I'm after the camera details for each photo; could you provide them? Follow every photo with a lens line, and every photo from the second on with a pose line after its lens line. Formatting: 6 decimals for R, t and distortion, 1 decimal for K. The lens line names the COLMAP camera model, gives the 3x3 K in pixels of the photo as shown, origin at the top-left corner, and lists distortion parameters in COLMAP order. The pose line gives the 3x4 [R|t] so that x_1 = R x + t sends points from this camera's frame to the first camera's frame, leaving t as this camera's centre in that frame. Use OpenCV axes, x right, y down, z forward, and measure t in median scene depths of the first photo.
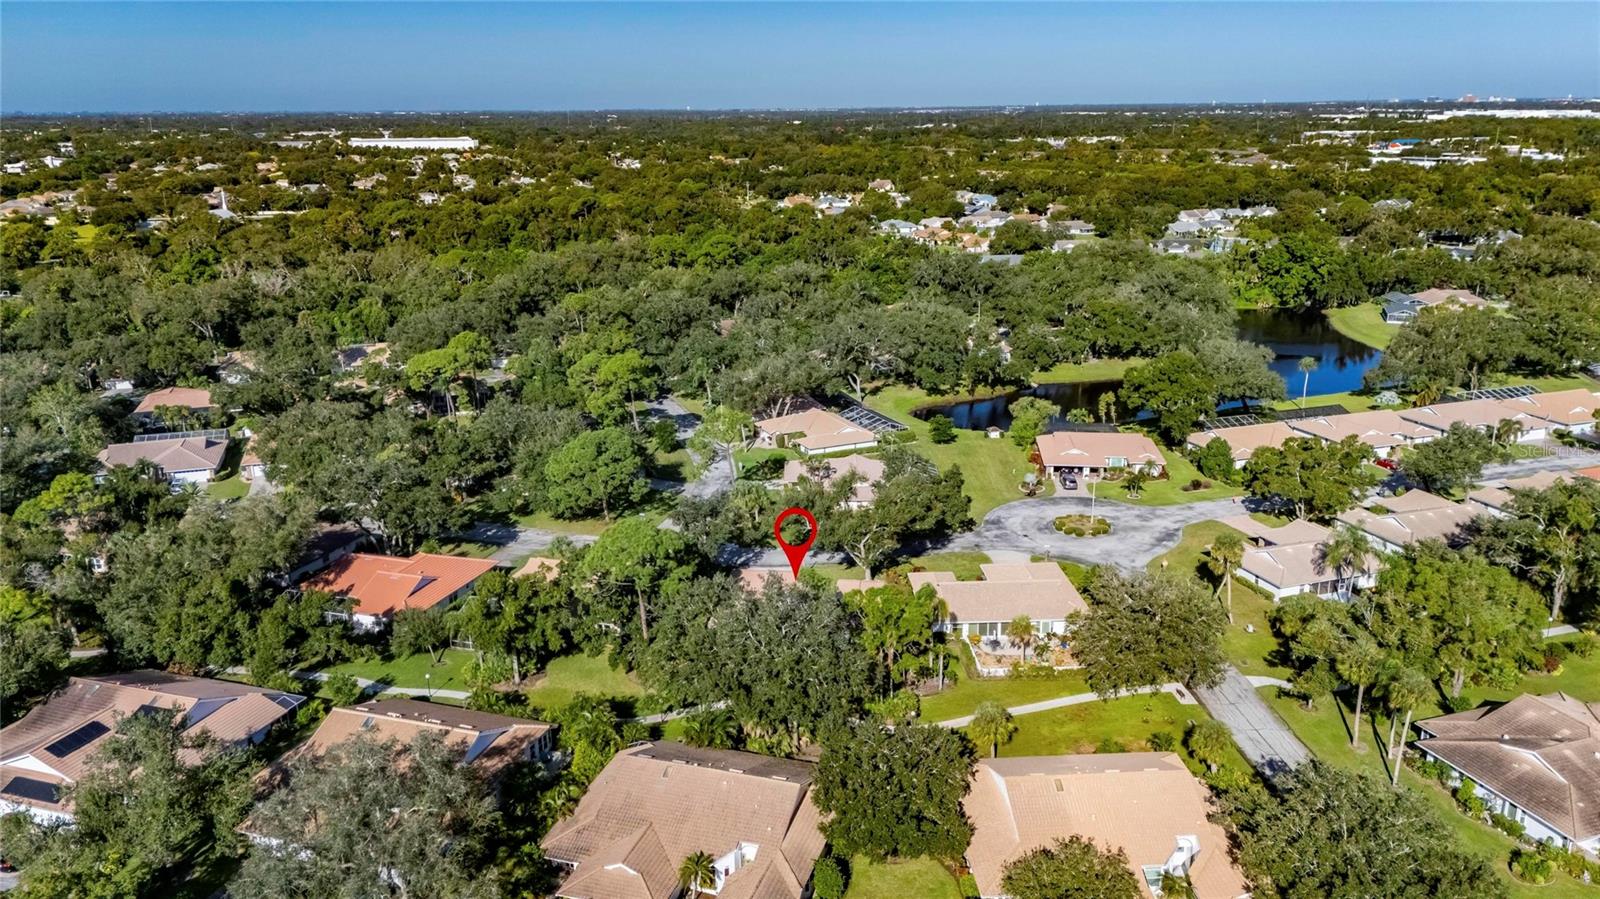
lens RADIAL K [[1173.1, 0, 800.0], [0, 1173.1, 449.5], [0, 0, 1]] dist [0.068539, -0.060143]
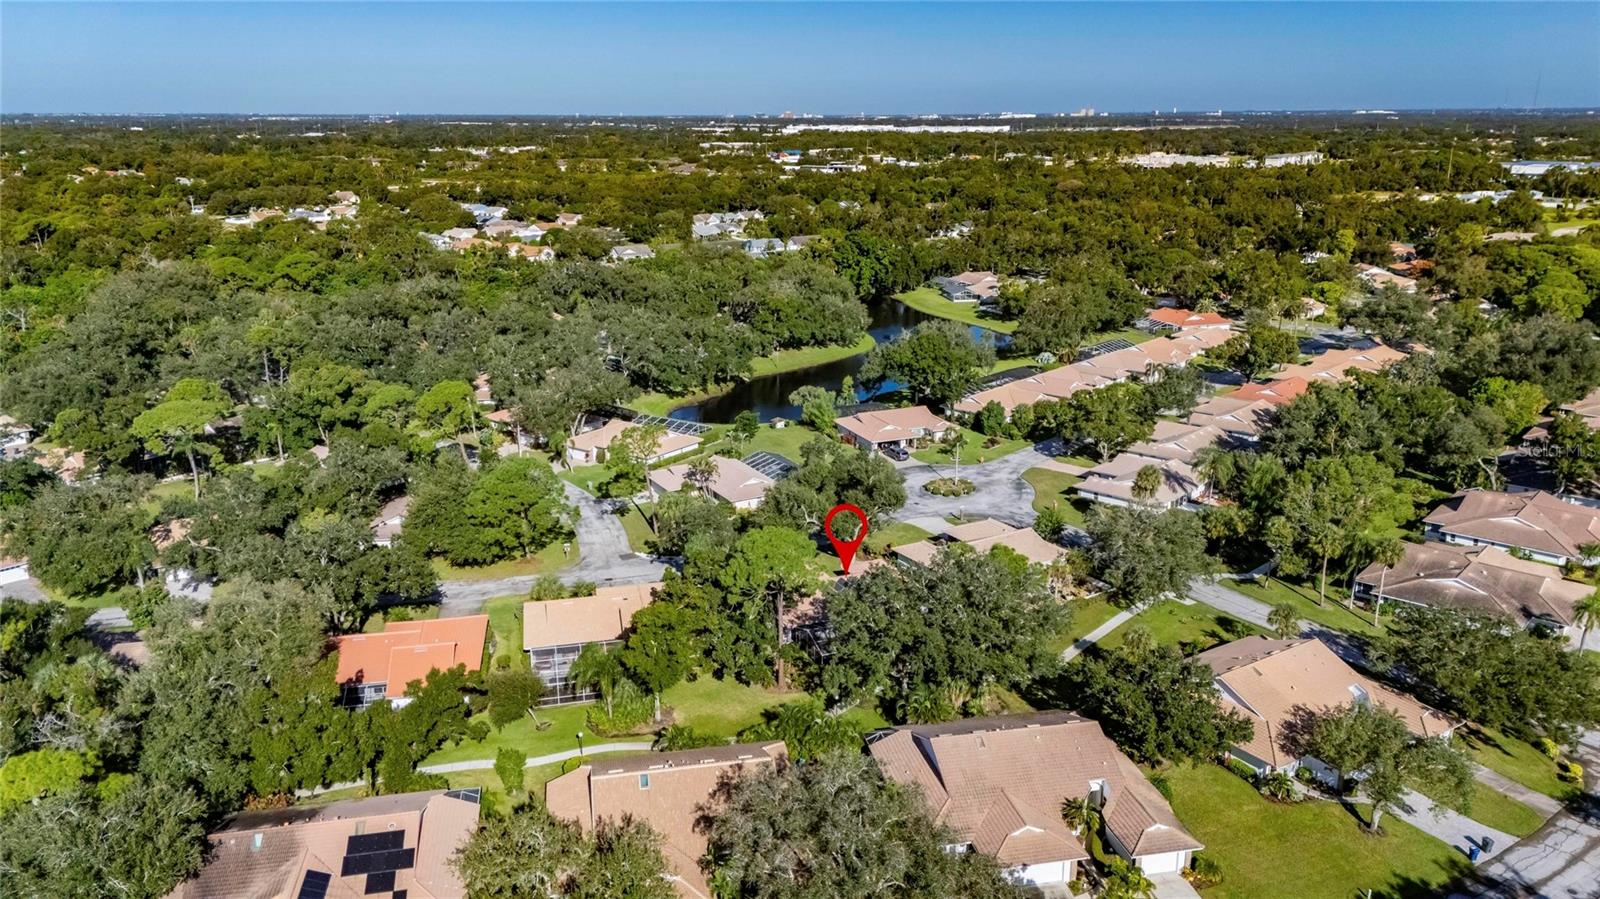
lens RADIAL K [[1170.0, 0, 801.5], [0, 1170.0, 442.9], [0, 0, 1]] dist [0.121701, -0.183474]
pose [[0.871289, -0.126625, 0.474153, -0.395800], [0.133115, 0.990898, 0.020016, -0.018382], [-0.472372, 0.045678, 0.880215, 0.075947]]
